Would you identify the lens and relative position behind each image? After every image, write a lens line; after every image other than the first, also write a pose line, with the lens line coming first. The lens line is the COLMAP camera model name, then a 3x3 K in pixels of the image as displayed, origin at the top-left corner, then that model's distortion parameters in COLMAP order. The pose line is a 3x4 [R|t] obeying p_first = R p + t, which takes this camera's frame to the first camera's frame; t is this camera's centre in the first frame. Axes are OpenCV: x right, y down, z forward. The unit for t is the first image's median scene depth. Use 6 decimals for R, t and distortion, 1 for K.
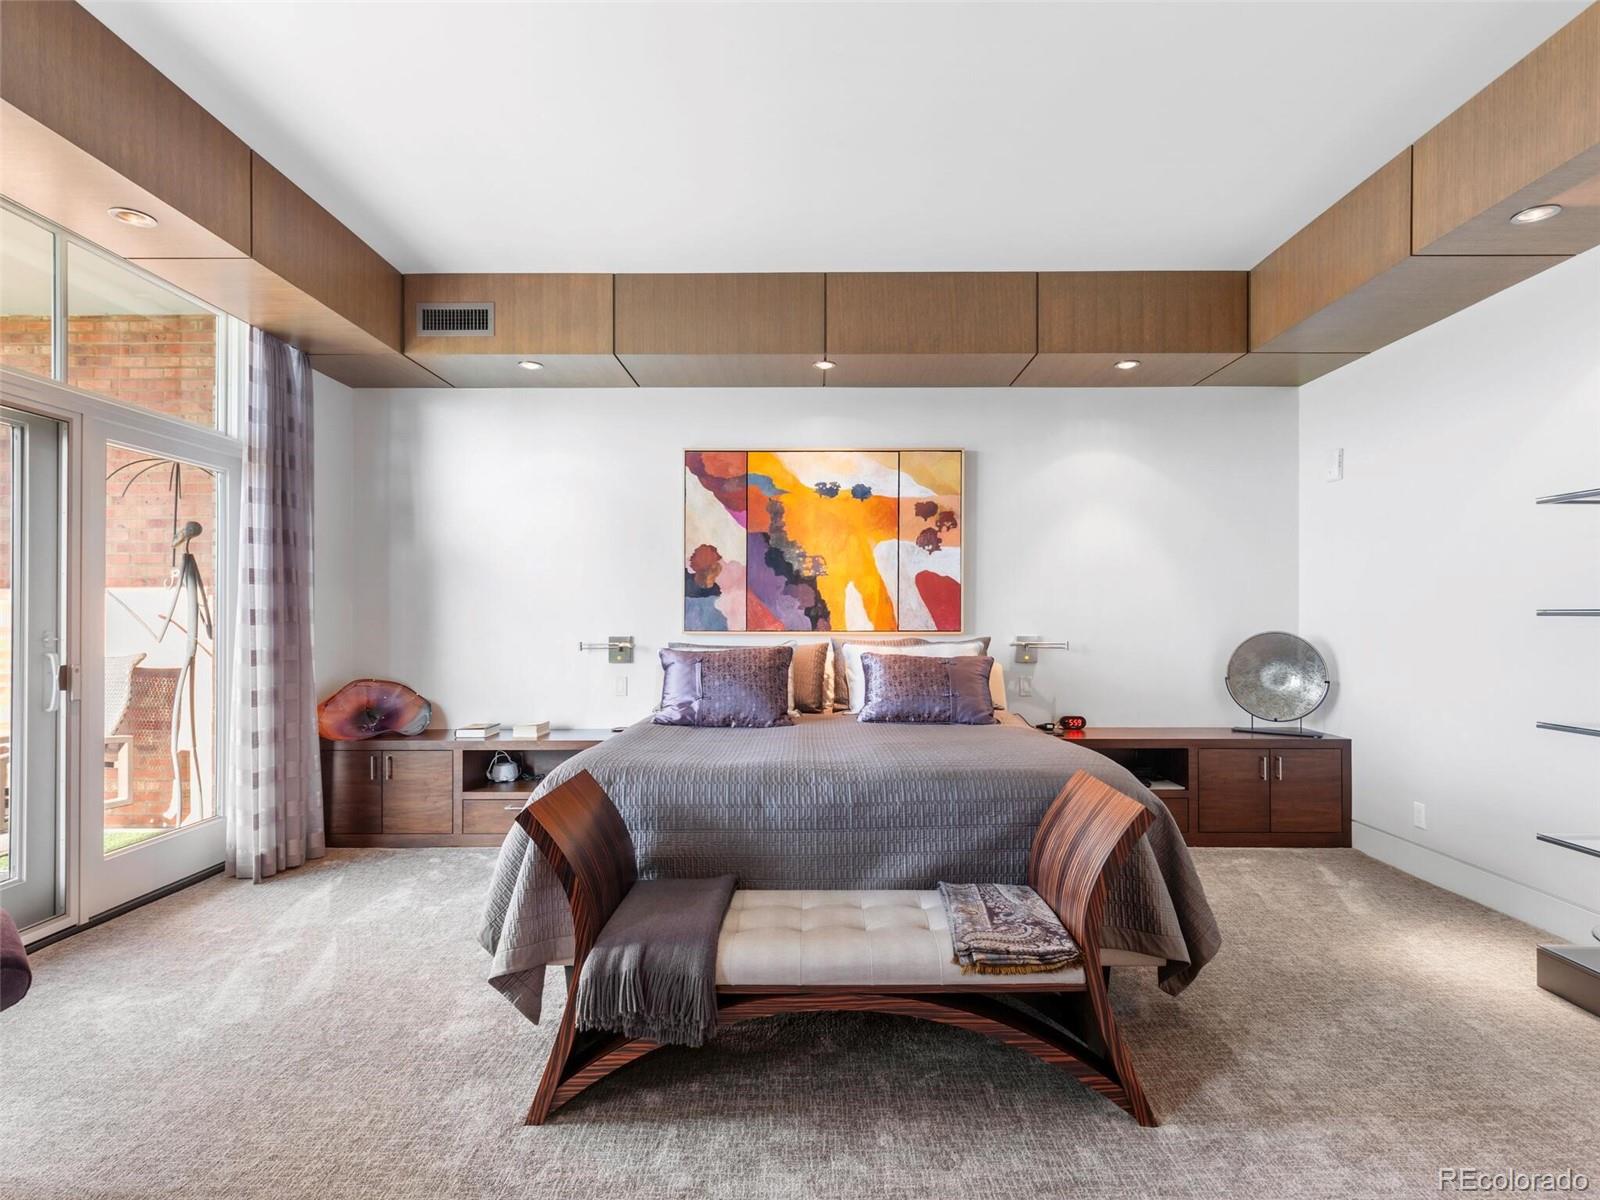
lens RADIAL K [[811.8, 0, 809.9], [0, 811.8, 611.1], [0, 0, 1]] dist [0.003143, -0.001877]
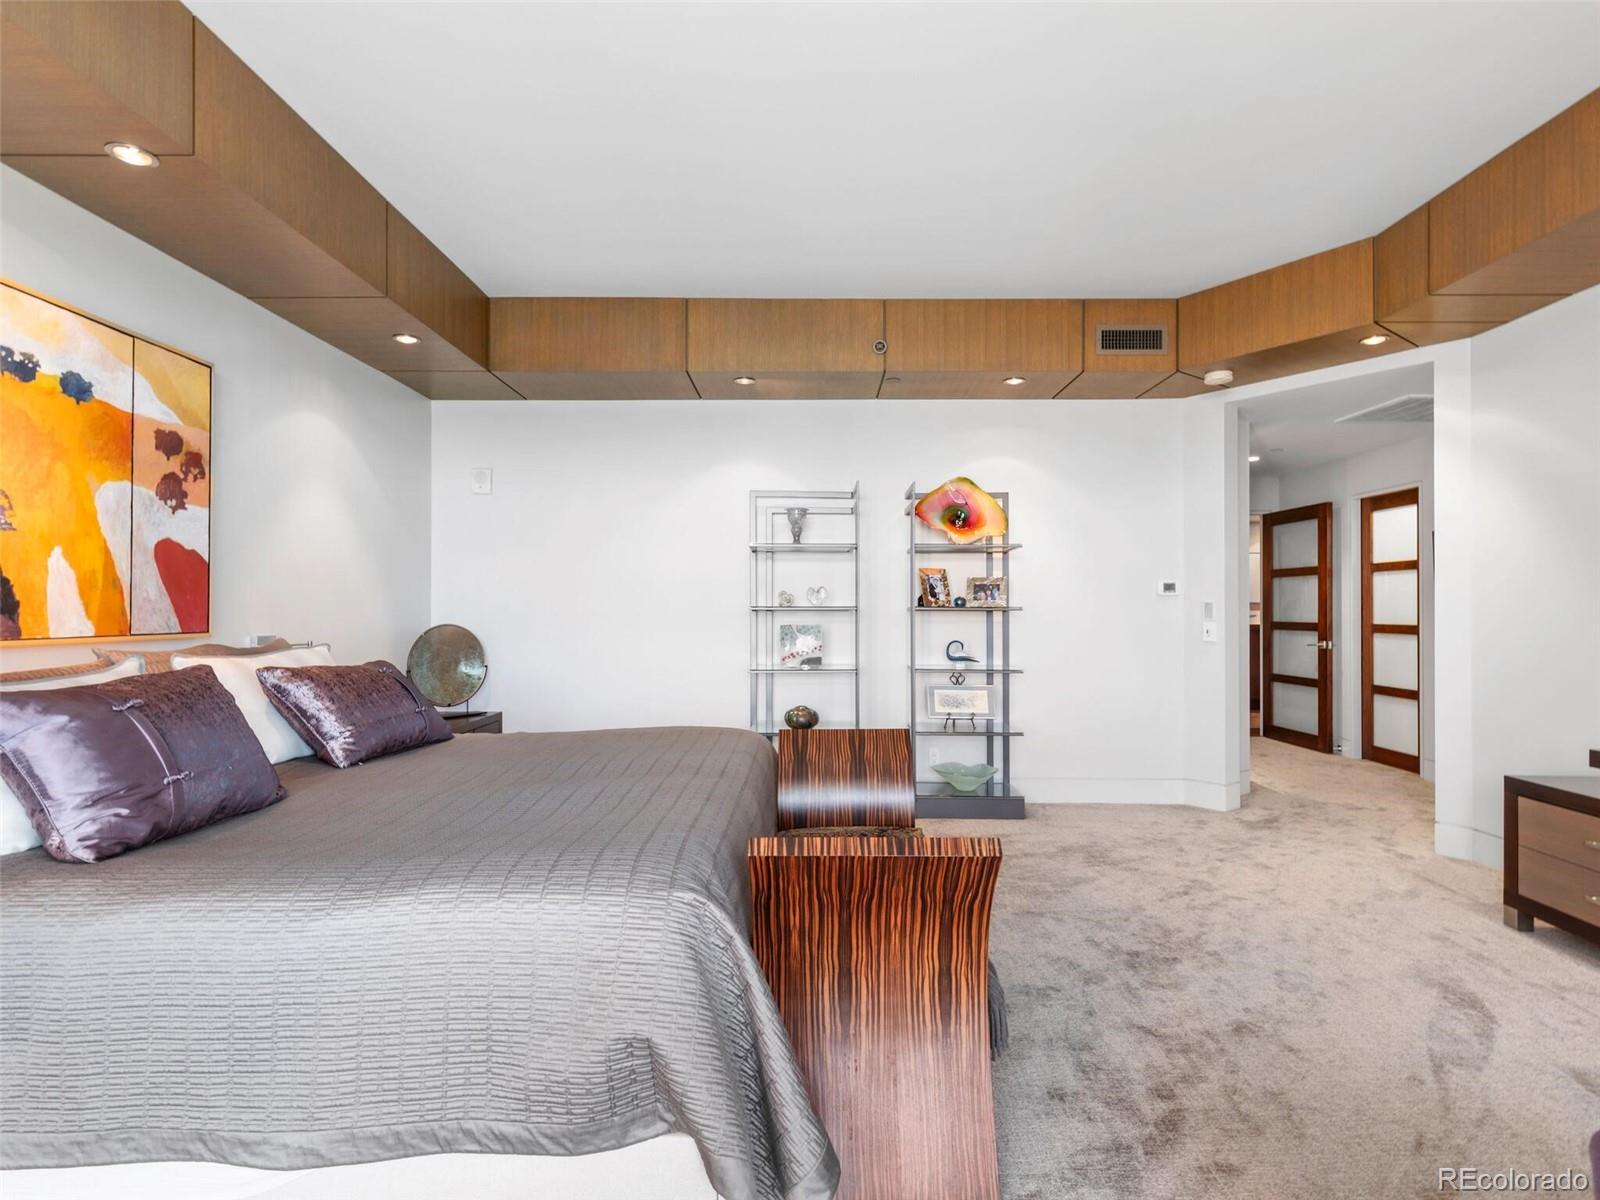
lens RADIAL K [[811.8, 0, 803.6], [0, 811.8, 608.7], [0, 0, 1]] dist [0.003143, -0.001877]
pose [[0.002397, 0.001470, 0.999996, -0.492952], [-0.008665, 0.999961, -0.001449, 0.001754], [-0.999960, -0.008662, 0.002409, 0.498785]]
